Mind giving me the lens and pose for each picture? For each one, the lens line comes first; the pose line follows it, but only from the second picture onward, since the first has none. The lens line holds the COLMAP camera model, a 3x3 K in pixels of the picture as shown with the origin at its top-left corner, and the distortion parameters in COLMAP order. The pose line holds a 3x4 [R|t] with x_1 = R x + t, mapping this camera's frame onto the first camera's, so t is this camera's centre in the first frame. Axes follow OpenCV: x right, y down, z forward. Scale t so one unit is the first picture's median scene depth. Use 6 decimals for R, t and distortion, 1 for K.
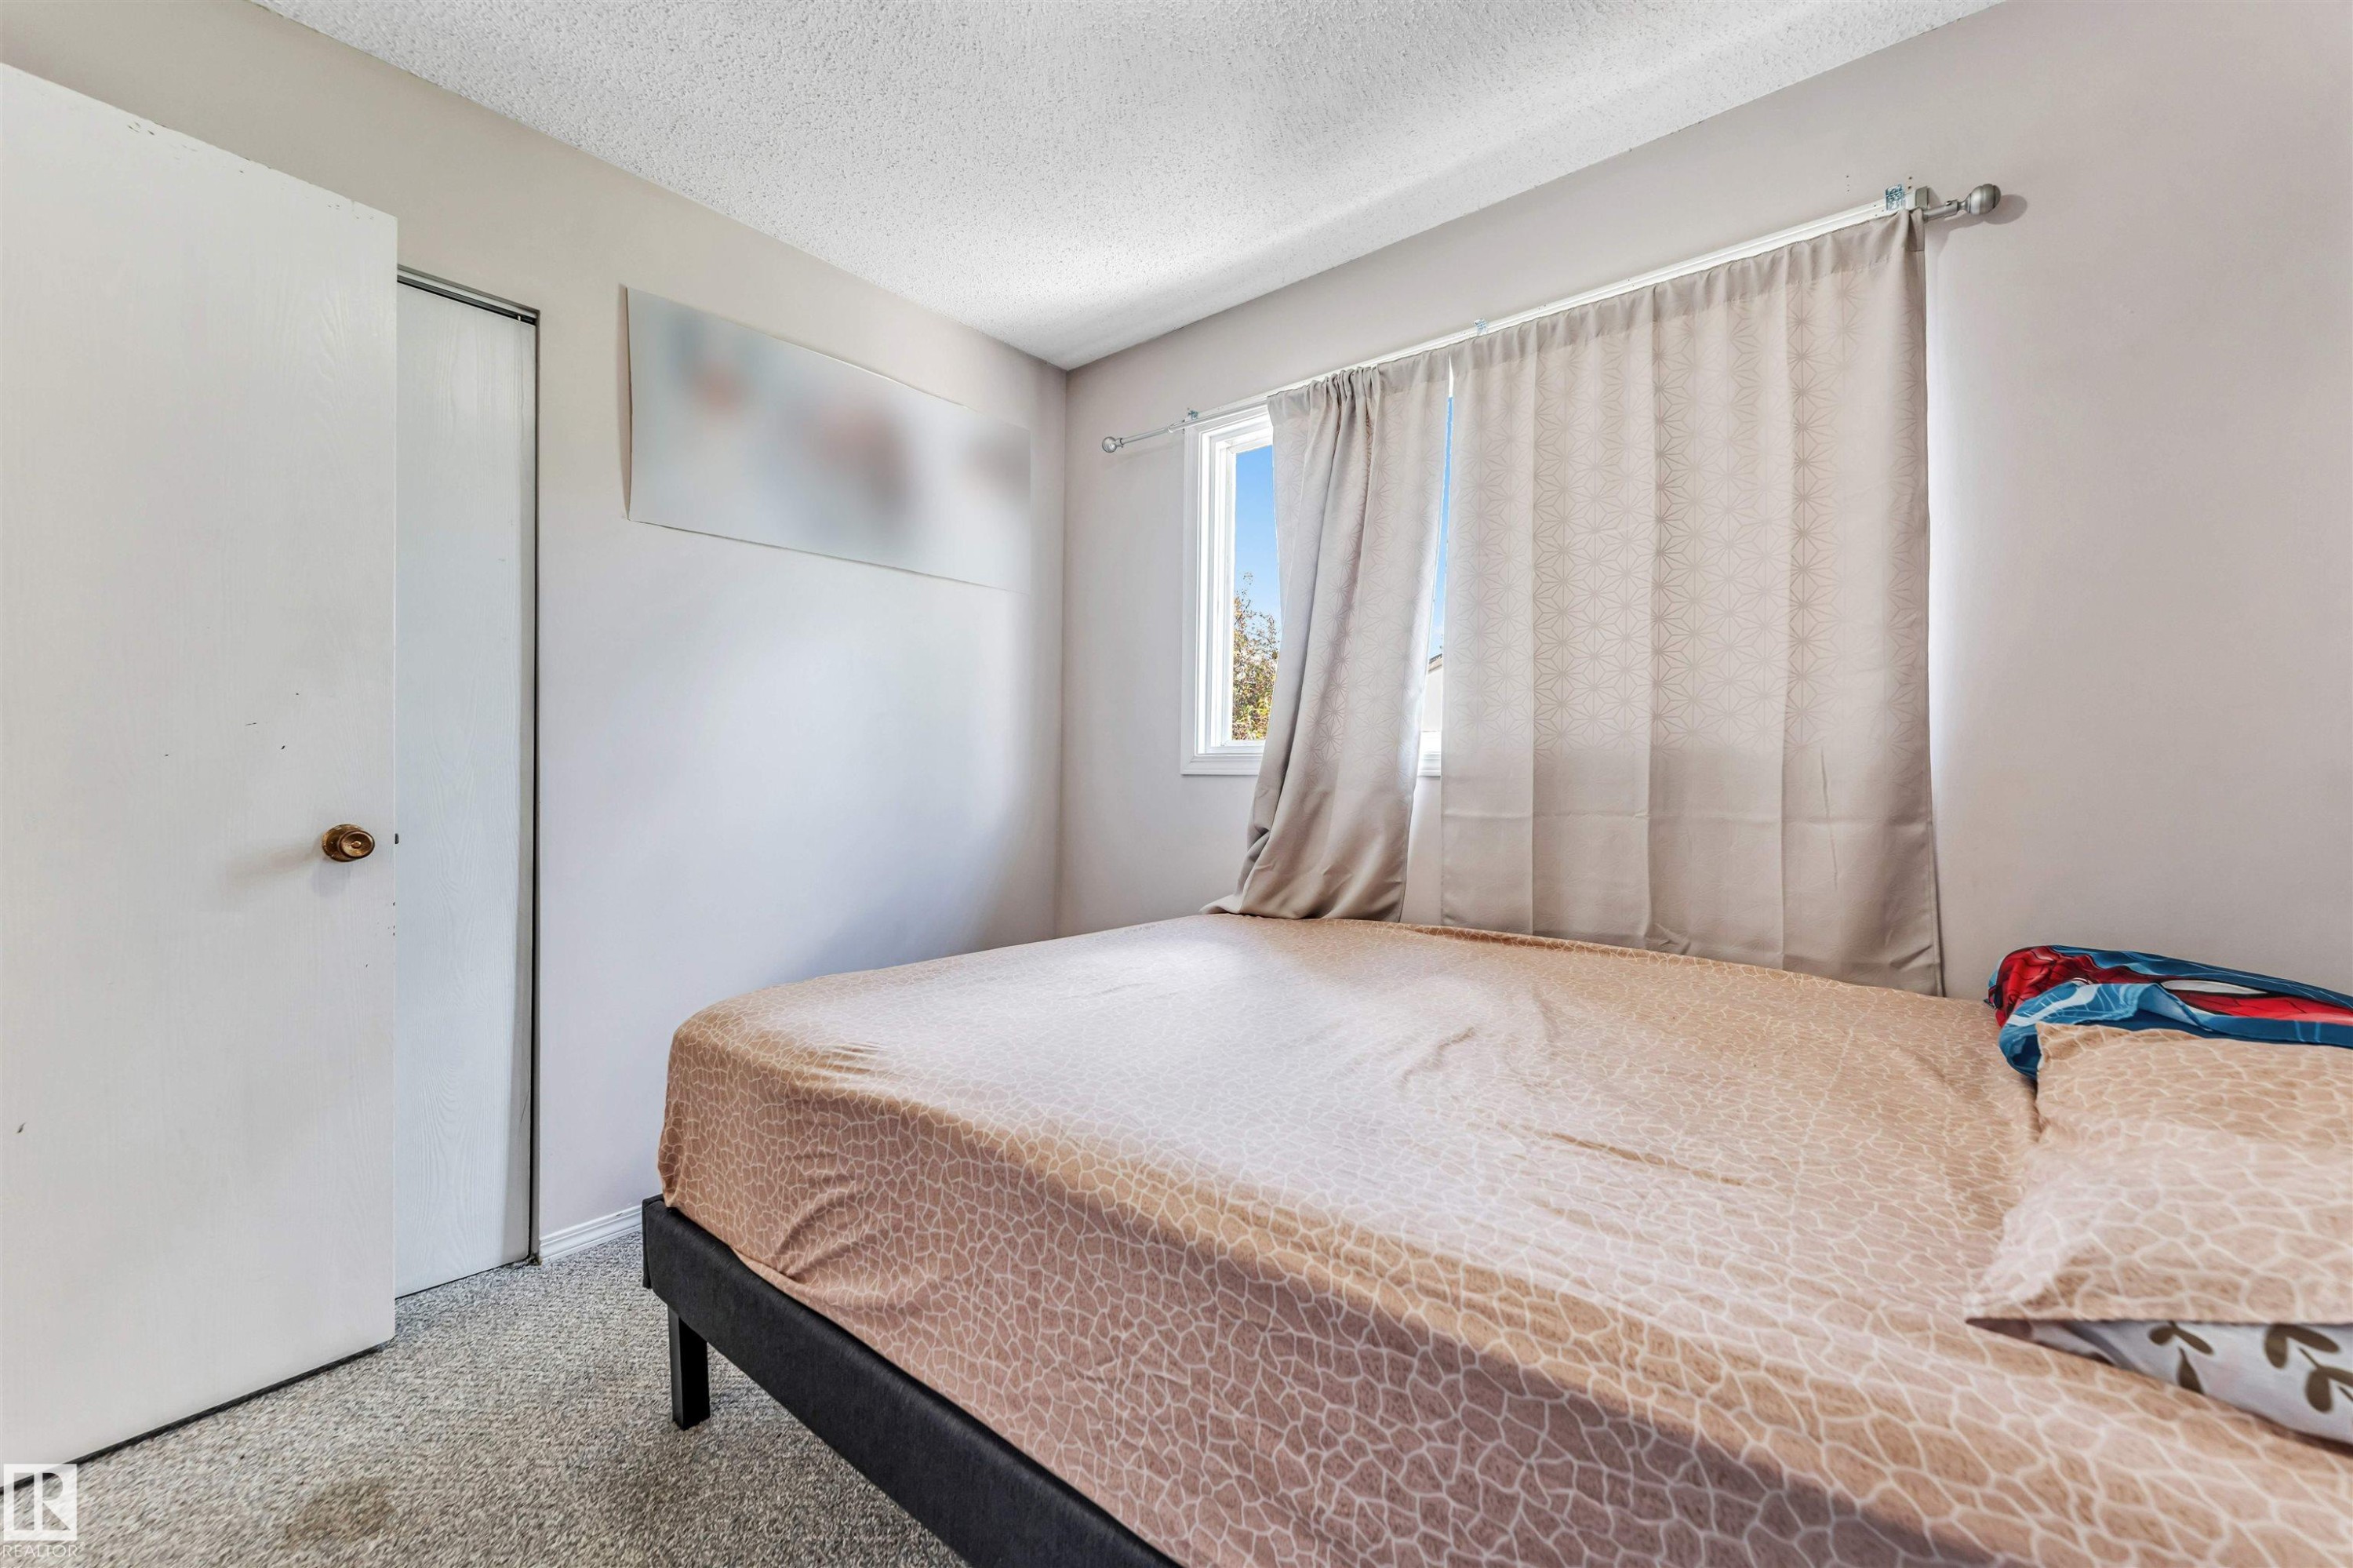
lens RADIAL K [[987.3, 0, 1173.9], [0, 987.3, 786.2], [0, 0, 1]] dist [-0.000074, -0.000095]
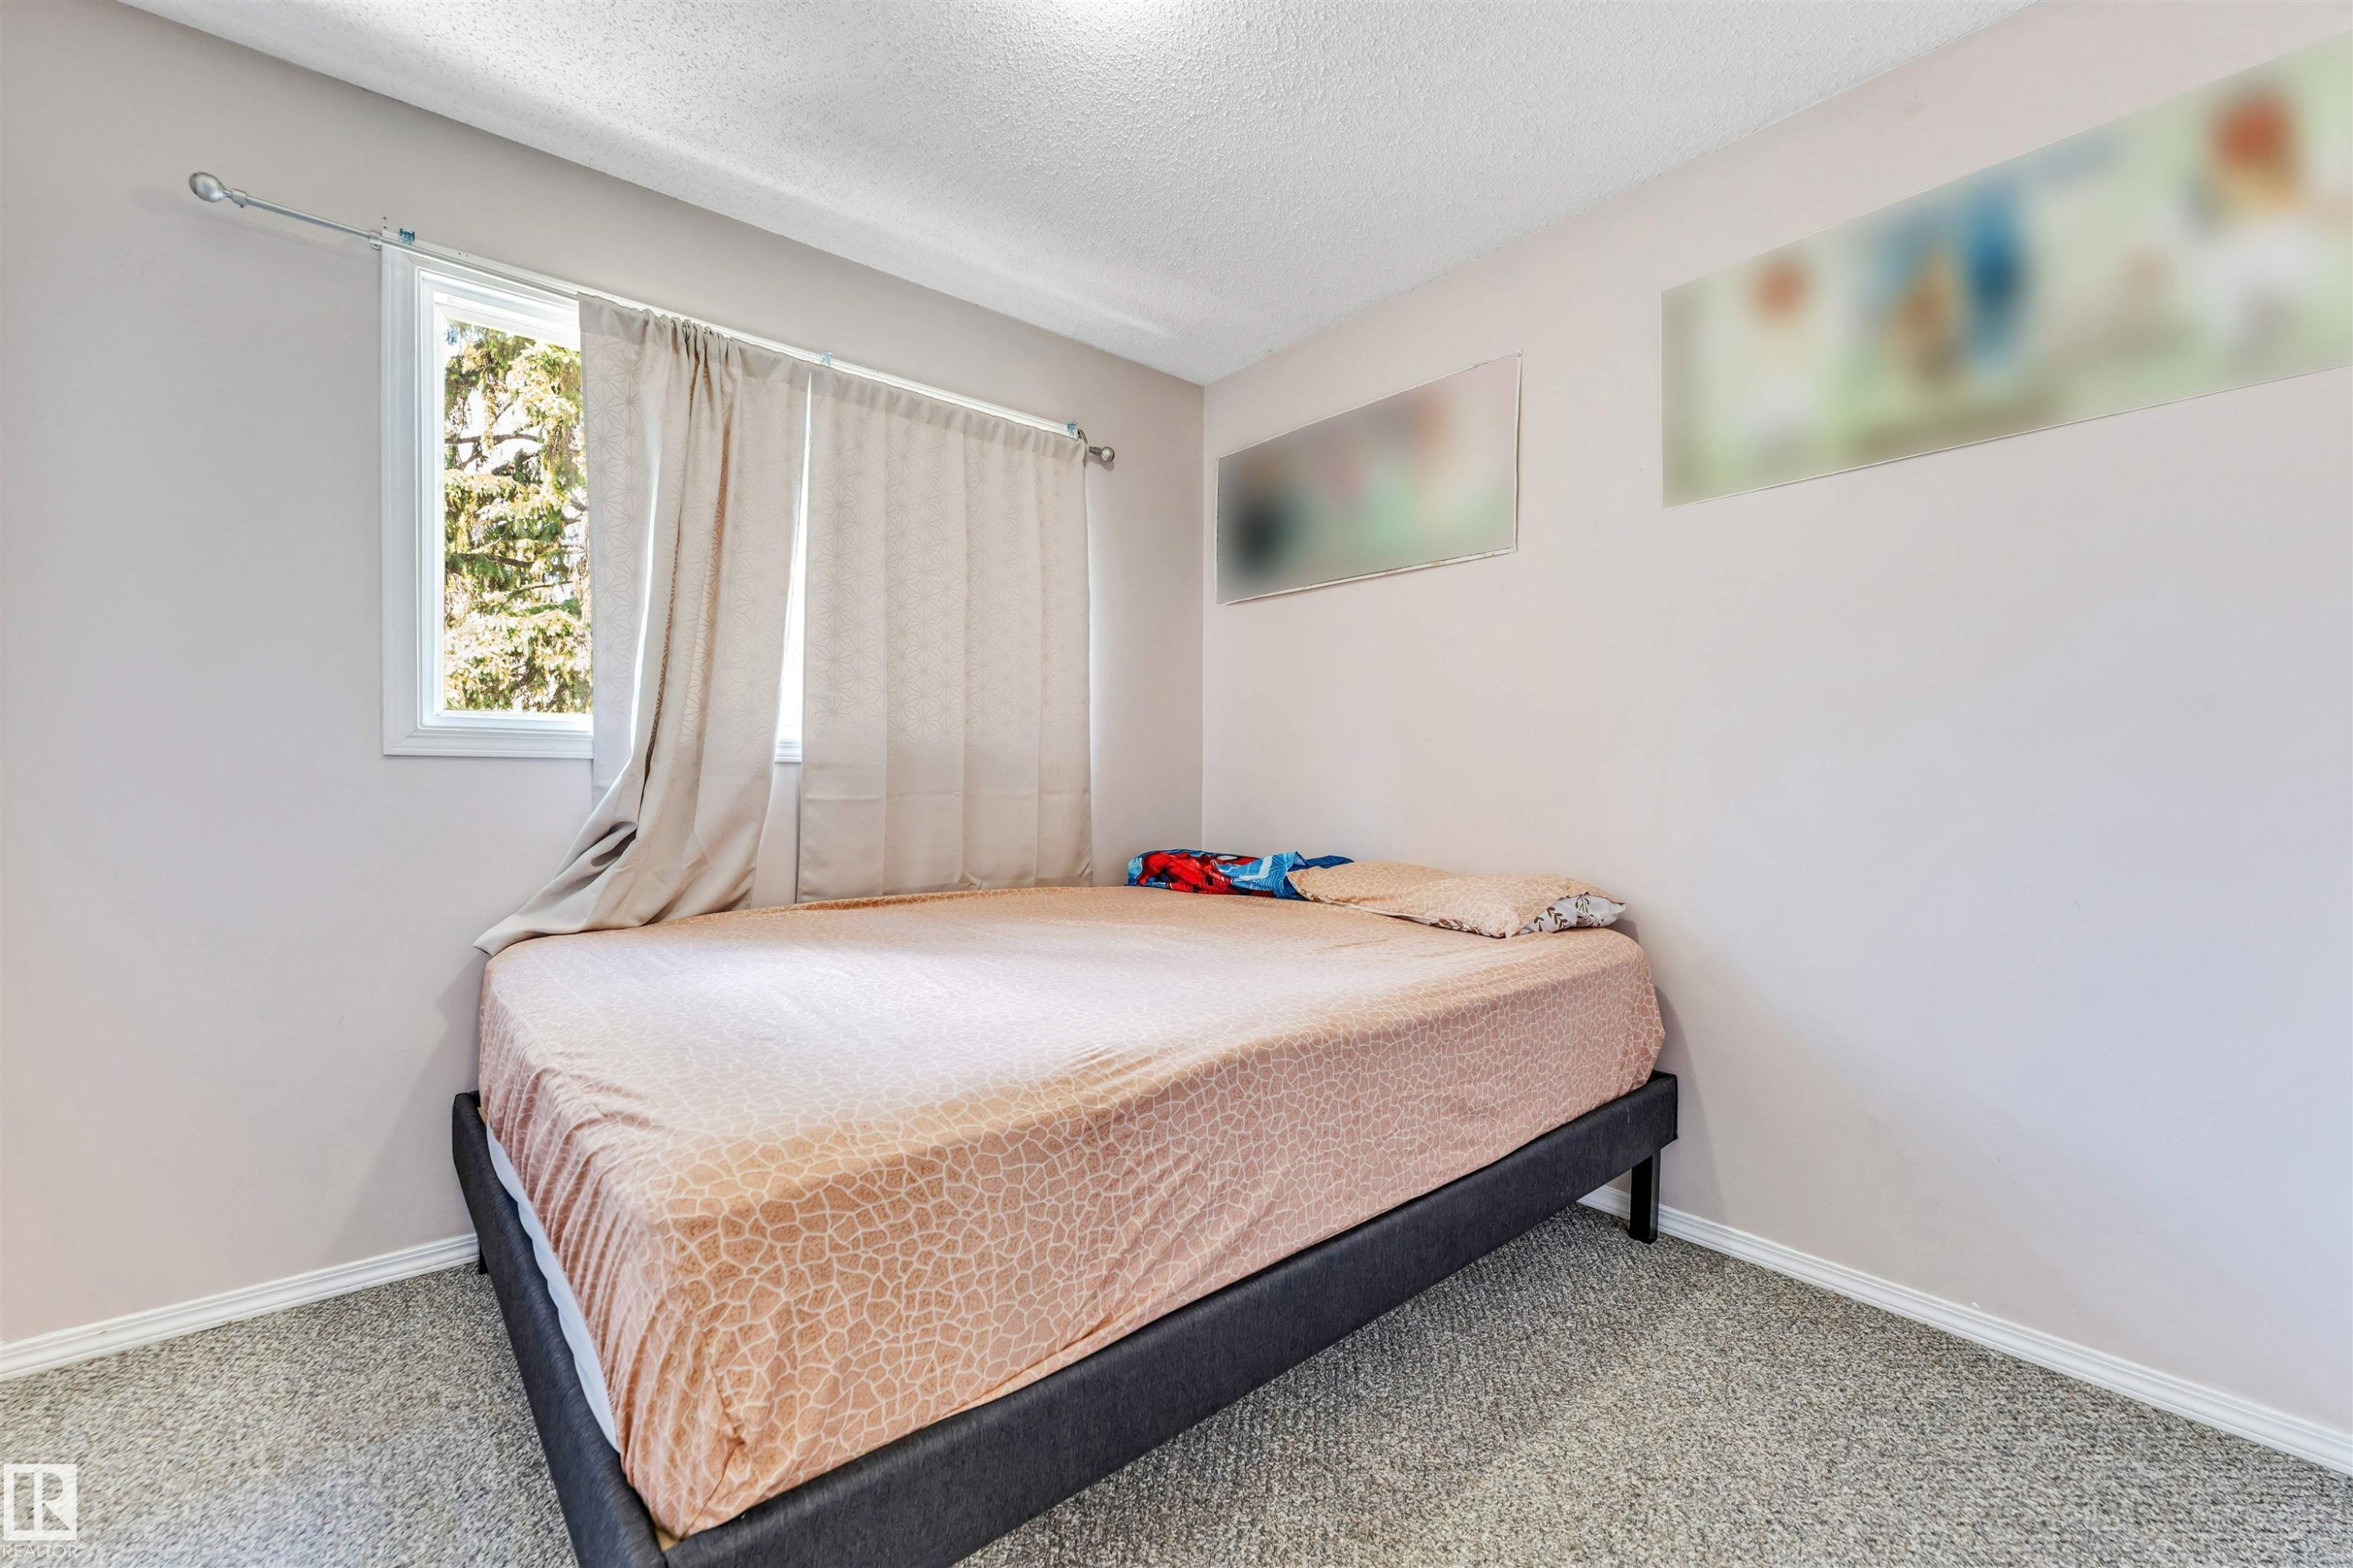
lens RADIAL K [[961.3, 0, 1173.1], [0, 961.3, 763.6], [0, 0, 1]] dist [0.000002, -0.000176]
pose [[0.145469, 0.006822, 0.989339, -0.871718], [-0.001215, 0.999977, -0.006716, -0.003278], [-0.989362, -0.000225, 0.145474, 0.569470]]
